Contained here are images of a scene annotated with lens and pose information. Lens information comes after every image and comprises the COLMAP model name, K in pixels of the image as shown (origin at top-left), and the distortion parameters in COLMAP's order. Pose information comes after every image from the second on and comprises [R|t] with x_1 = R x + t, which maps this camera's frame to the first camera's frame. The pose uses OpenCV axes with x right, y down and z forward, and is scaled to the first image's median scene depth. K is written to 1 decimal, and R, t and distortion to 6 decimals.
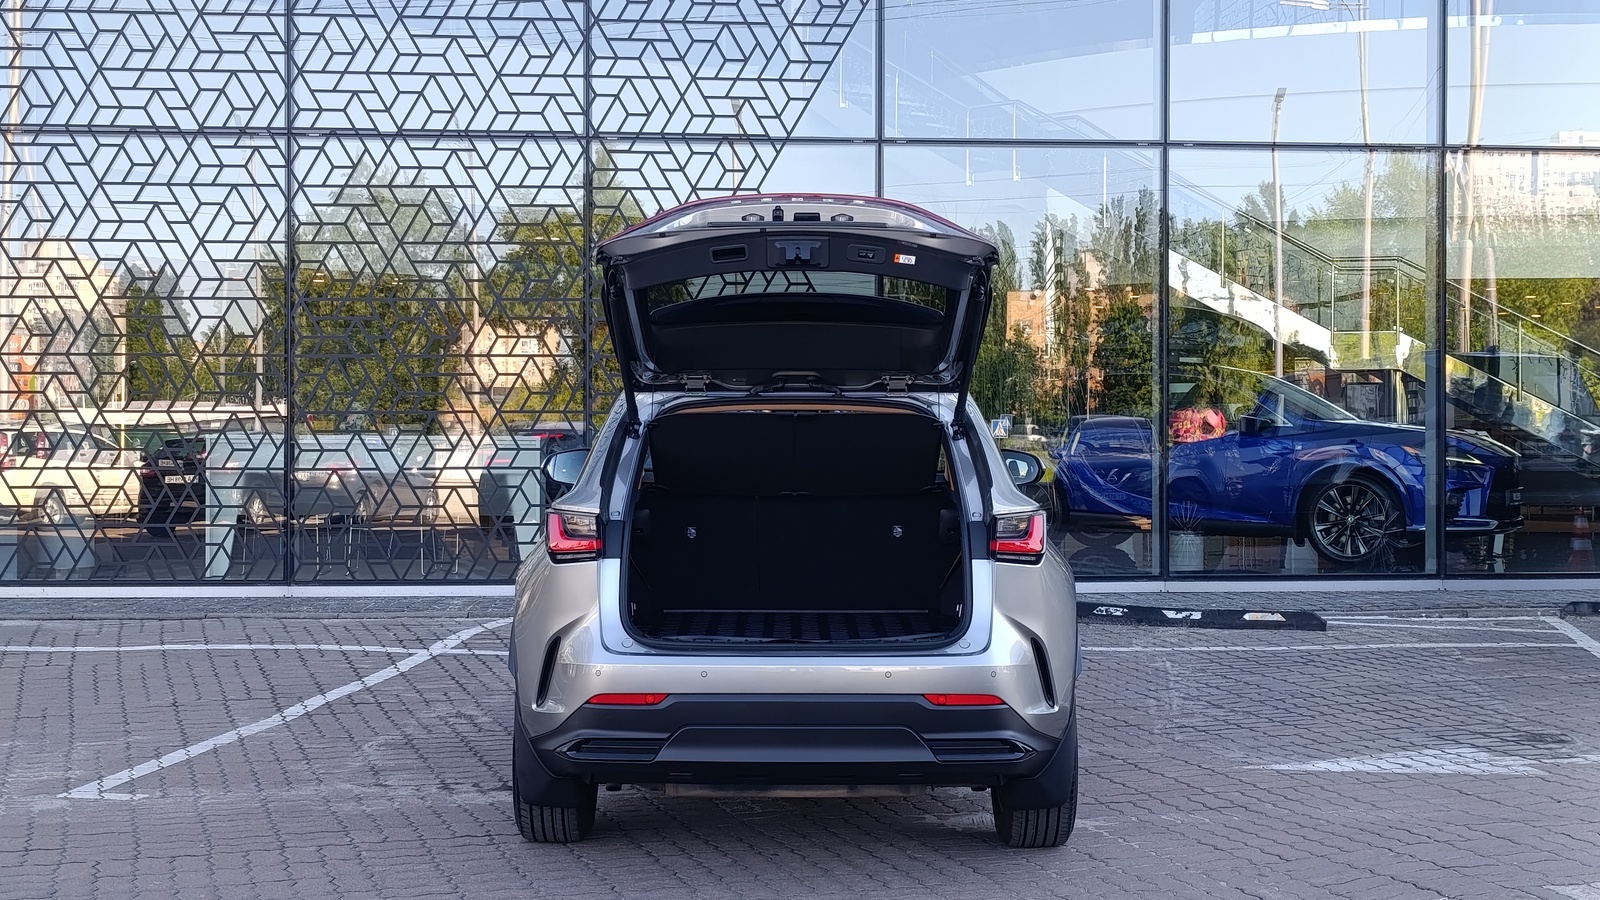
lens RADIAL K [[2140.5, 0, 801.8], [0, 2140.5, 429.8], [0, 0, 1]] dist [0.054973, 0.036814]
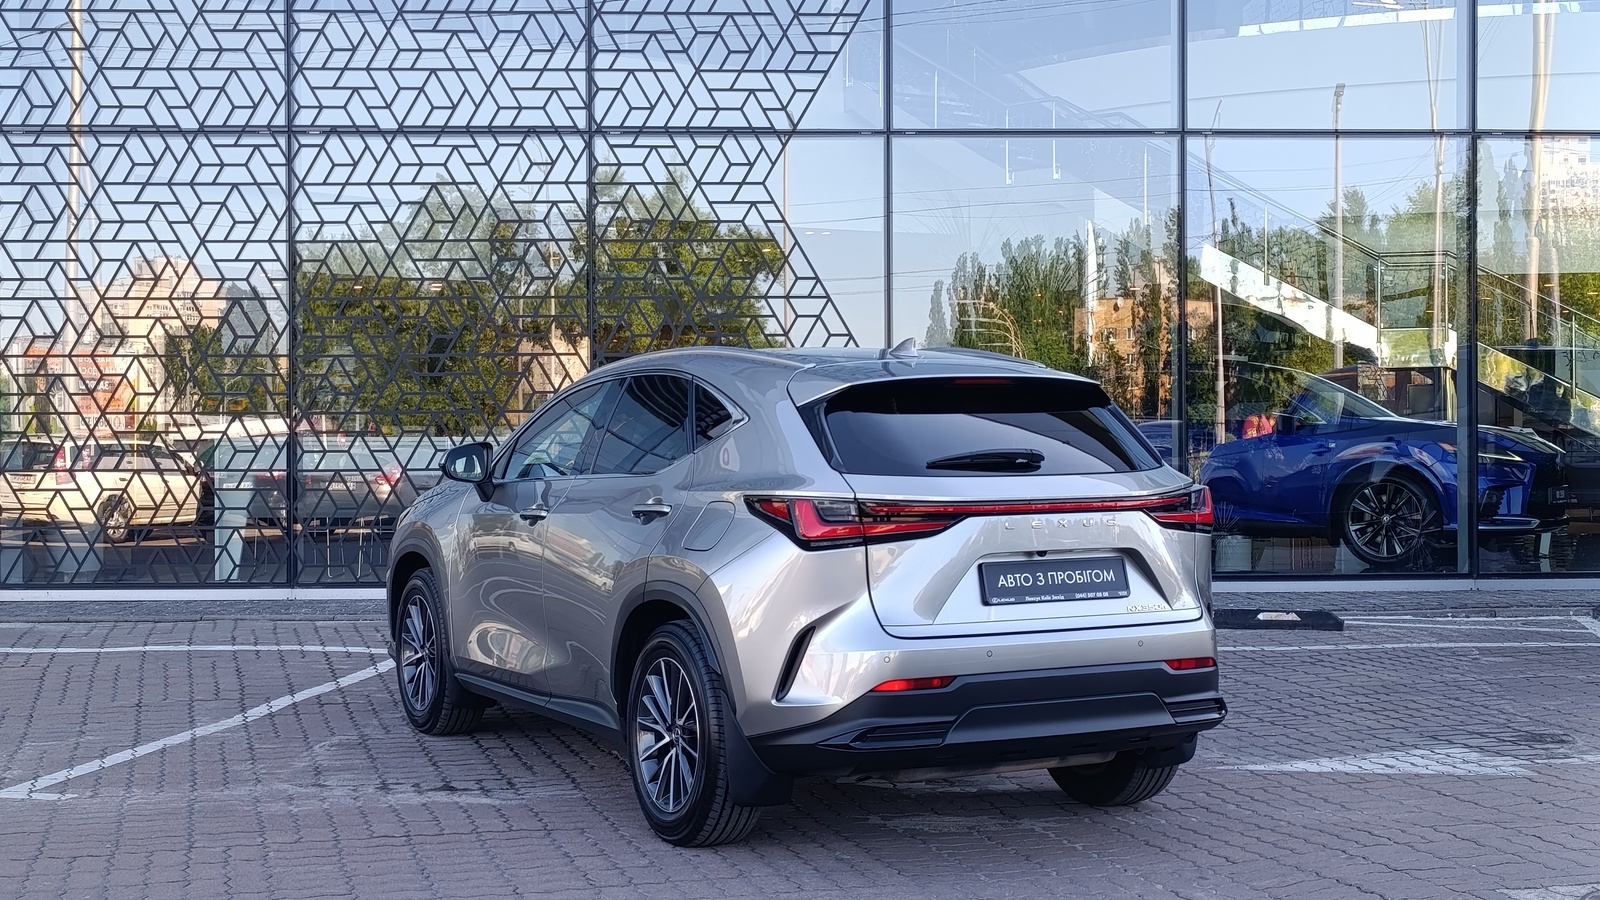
lens RADIAL K [[2133.8, 0, 800.0], [0, 2133.8, 450.0], [0, 0, 1]] dist [0.063562, 0.013219]
pose [[0.999118, -0.005603, -0.041620, 0.036464], [0.005755, 0.999977, 0.003530, 0.006646], [0.041600, -0.003766, 0.999127, 0.023146]]
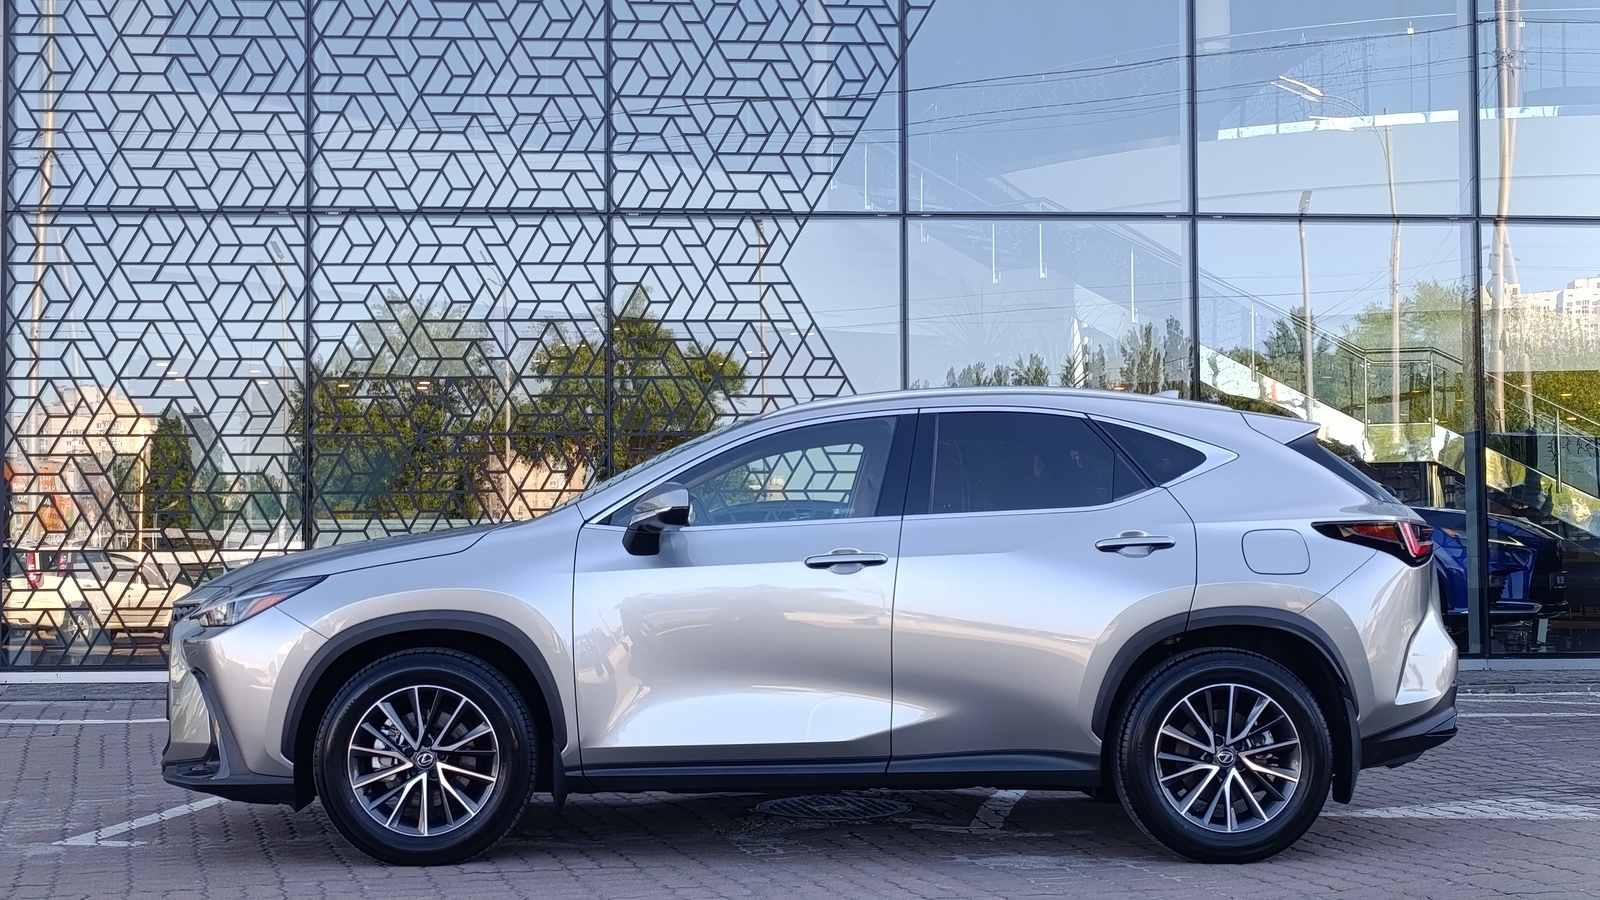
lens RADIAL K [[2132.2, 0, 798.0], [0, 2132.2, 461.1], [0, 0, 1]] dist [0.064107, 0.005019]
pose [[0.999853, -0.007435, -0.015438, 0.001931], [0.006656, 0.998733, -0.049888, 0.027817], [0.015789, 0.049778, 0.998636, 0.021782]]
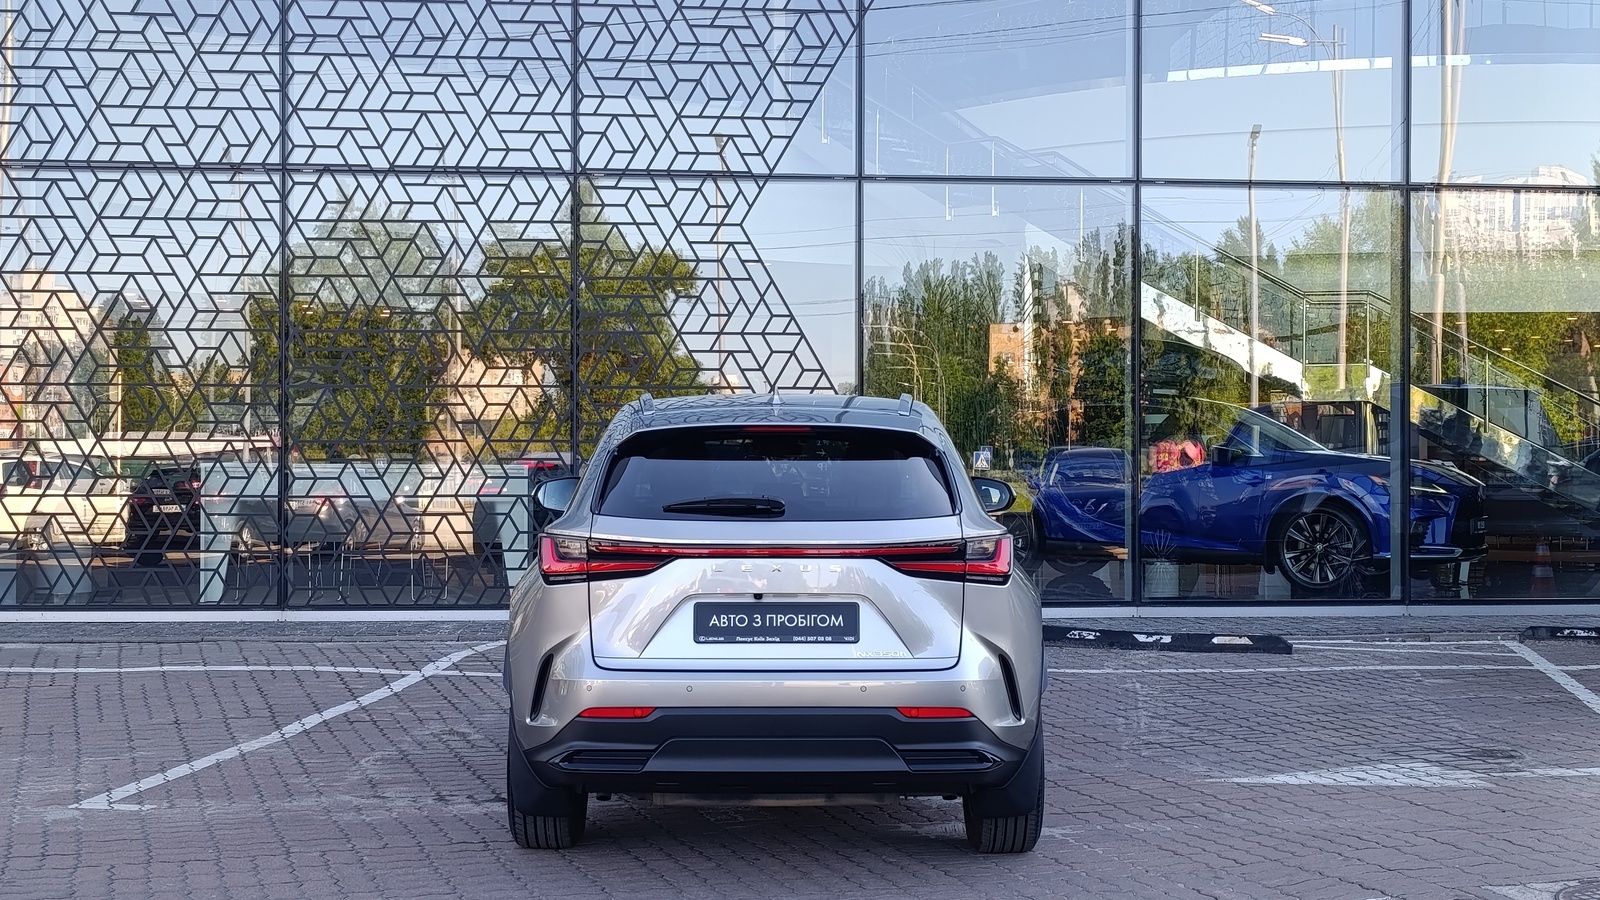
lens RADIAL K [[2139.2, 0, 800.0], [0, 2139.2, 450.0], [0, 0, 1]] dist [0.062737, 0.016718]
pose [[0.999973, 0.001037, 0.007294, 0.000403], [-0.000996, 0.999984, -0.005604, 0.001542], [-0.007300, 0.005597, 0.999958, -0.026140]]
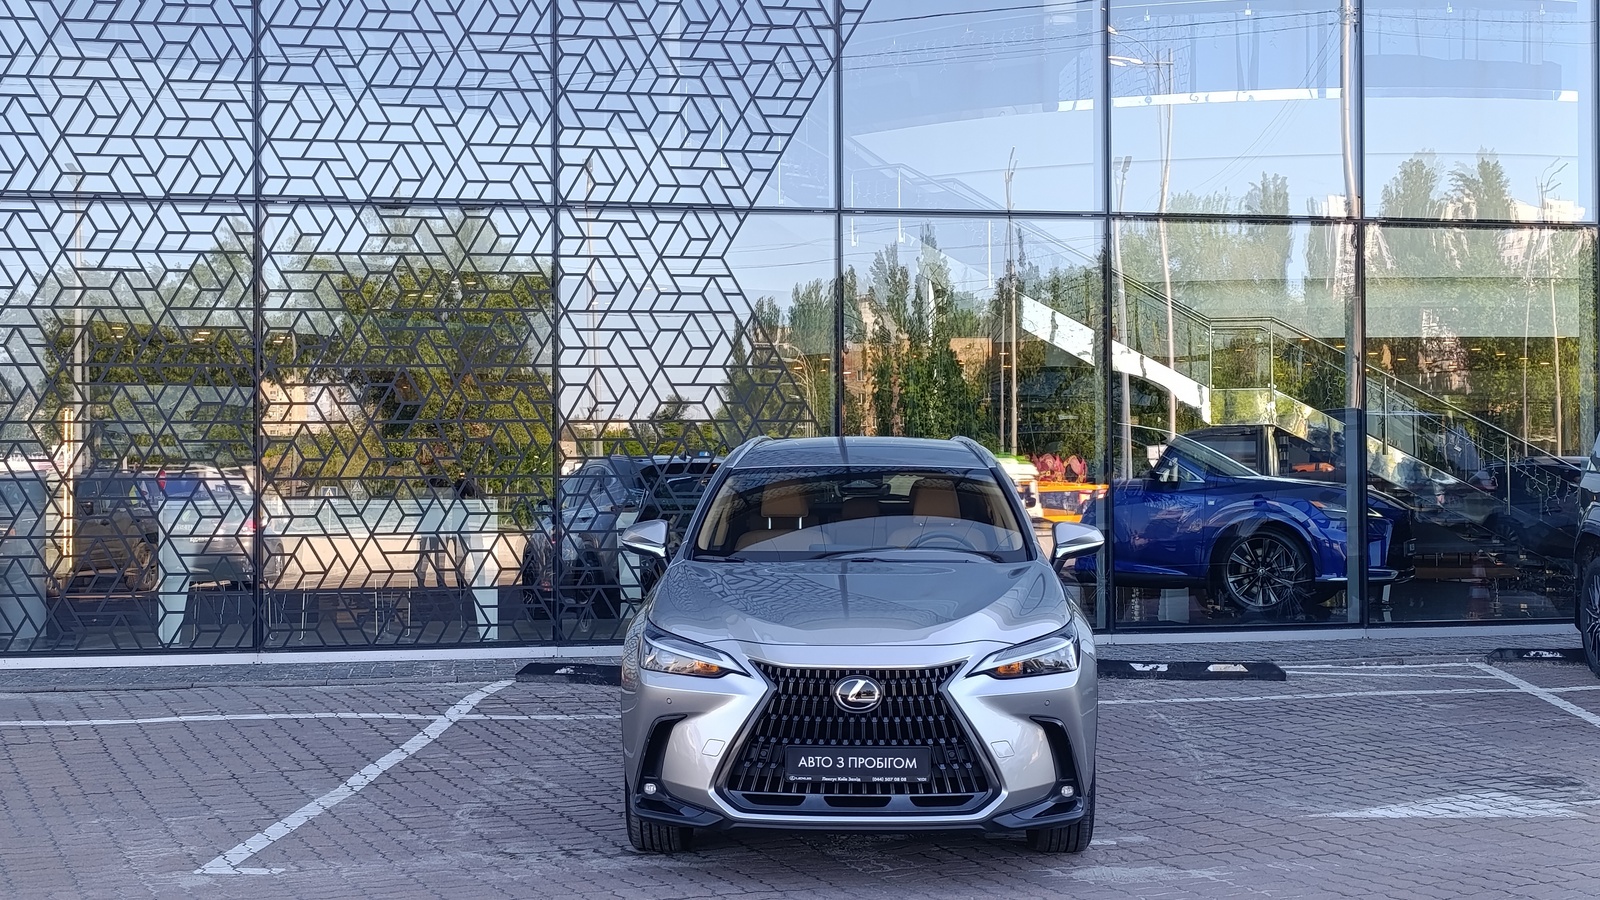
lens RADIAL K [[2138.5, 0, 794.2], [0, 2138.5, 438.7], [0, 0, 1]] dist [0.056976, 0.031866]
pose [[0.994428, -0.005713, 0.105263, -0.095430], [0.007533, 0.999829, -0.016900, -0.008025], [-0.105148, 0.017599, 0.994301, -0.020197]]
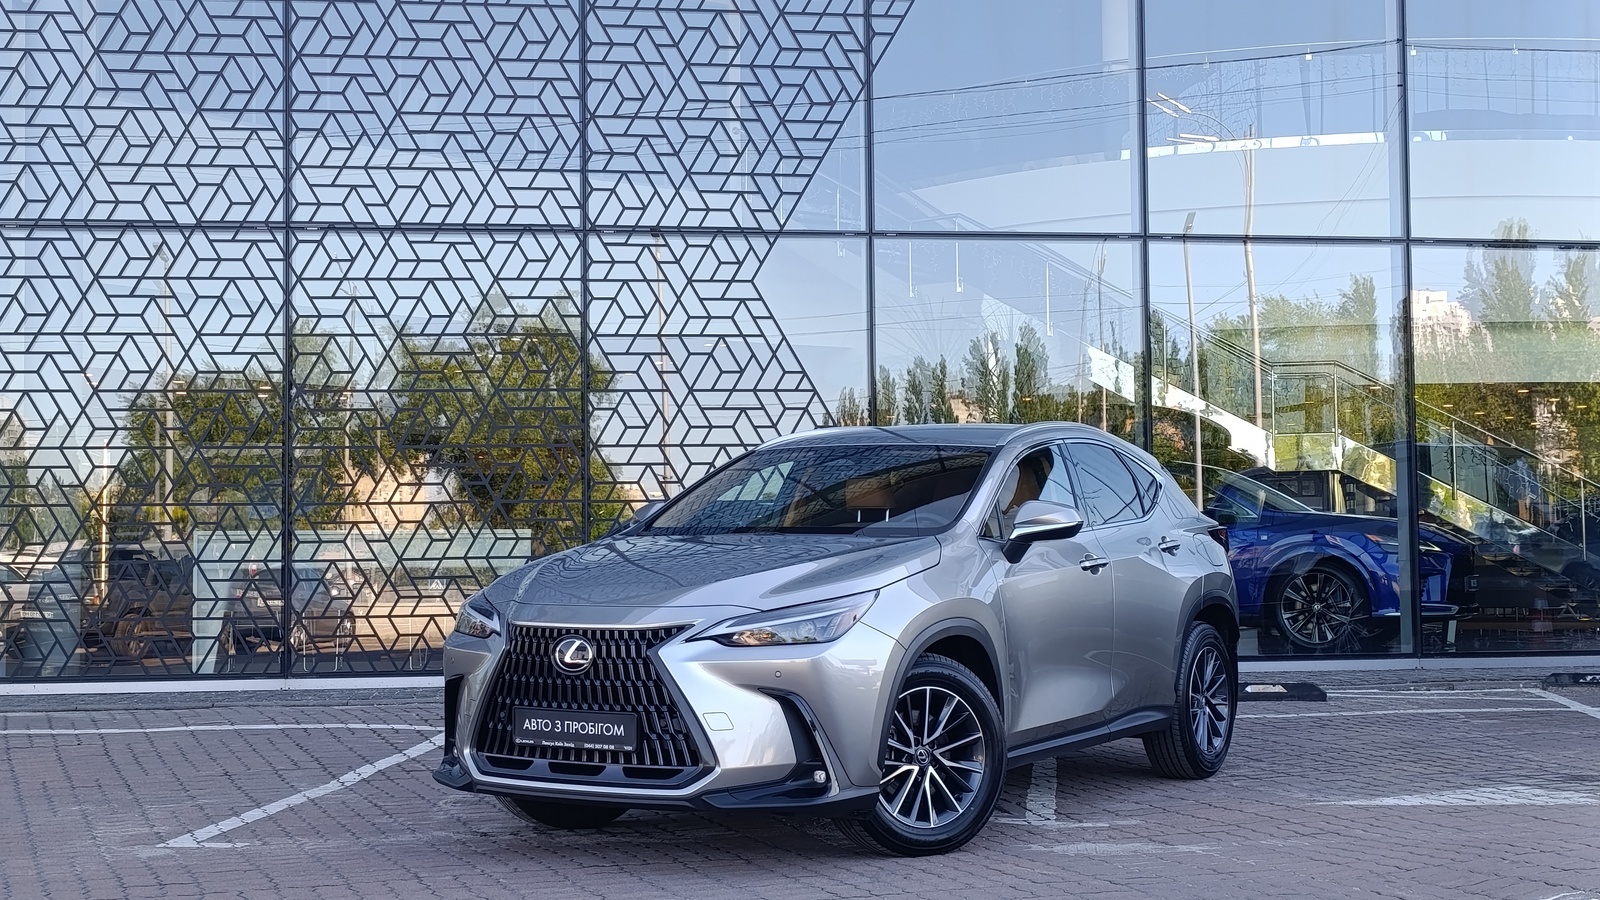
lens RADIAL K [[2133.8, 0, 800.0], [0, 2133.8, 450.0], [0, 0, 1]] dist [0.063562, 0.013219]
pose [[0.998165, -0.008839, 0.059909, -0.059890], [0.012318, 0.998244, -0.057942, 0.027310], [-0.059291, 0.058574, 0.996521, -0.008109]]
